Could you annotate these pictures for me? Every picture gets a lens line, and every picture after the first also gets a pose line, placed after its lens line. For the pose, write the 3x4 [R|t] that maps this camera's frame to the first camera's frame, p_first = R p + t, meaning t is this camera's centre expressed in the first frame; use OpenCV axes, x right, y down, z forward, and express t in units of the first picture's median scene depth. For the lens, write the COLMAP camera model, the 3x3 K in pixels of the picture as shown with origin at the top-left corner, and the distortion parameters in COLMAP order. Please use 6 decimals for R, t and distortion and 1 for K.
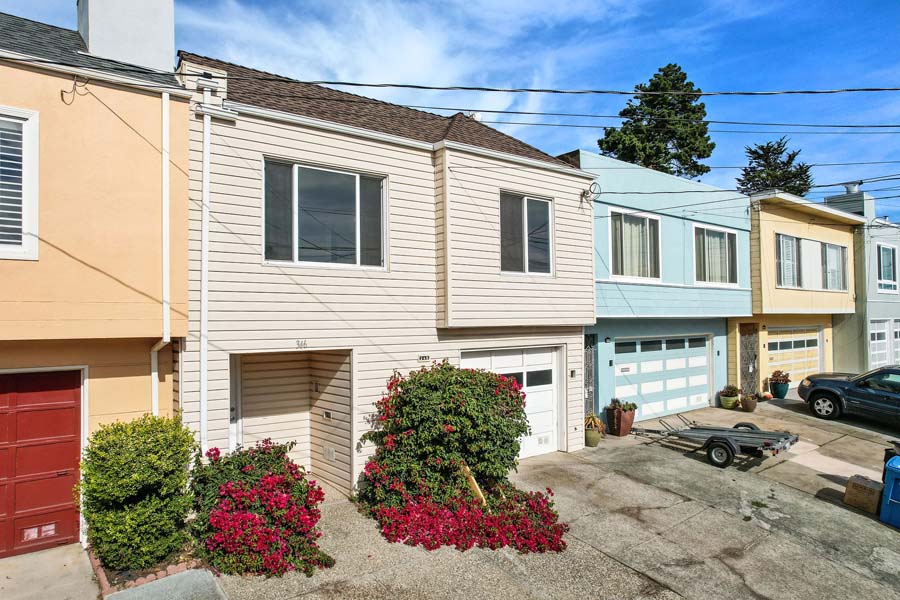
lens RADIAL K [[589.7, 0, 451.2], [0, 589.7, 309.1], [0, 0, 1]] dist [-0.060837, 0.048588]
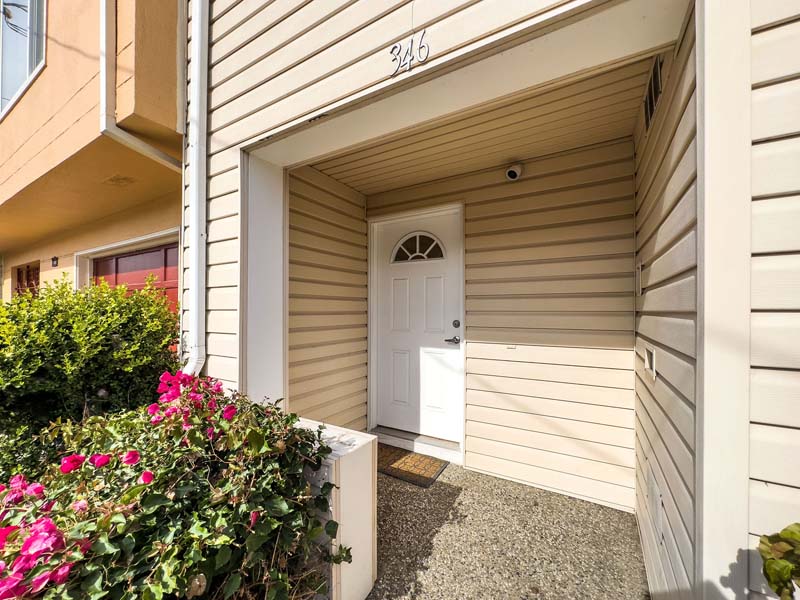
lens RADIAL K [[328.9, 0, 395.8], [0, 328.9, 302.9], [0, 0, 1]] dist [-0.000011, 0.000393]
pose [[0.348490, -0.007438, -0.937283, -0.109639], [0.017429, 0.999847, -0.001455, 0.160713], [0.937151, -0.015829, 0.348566, 0.887699]]
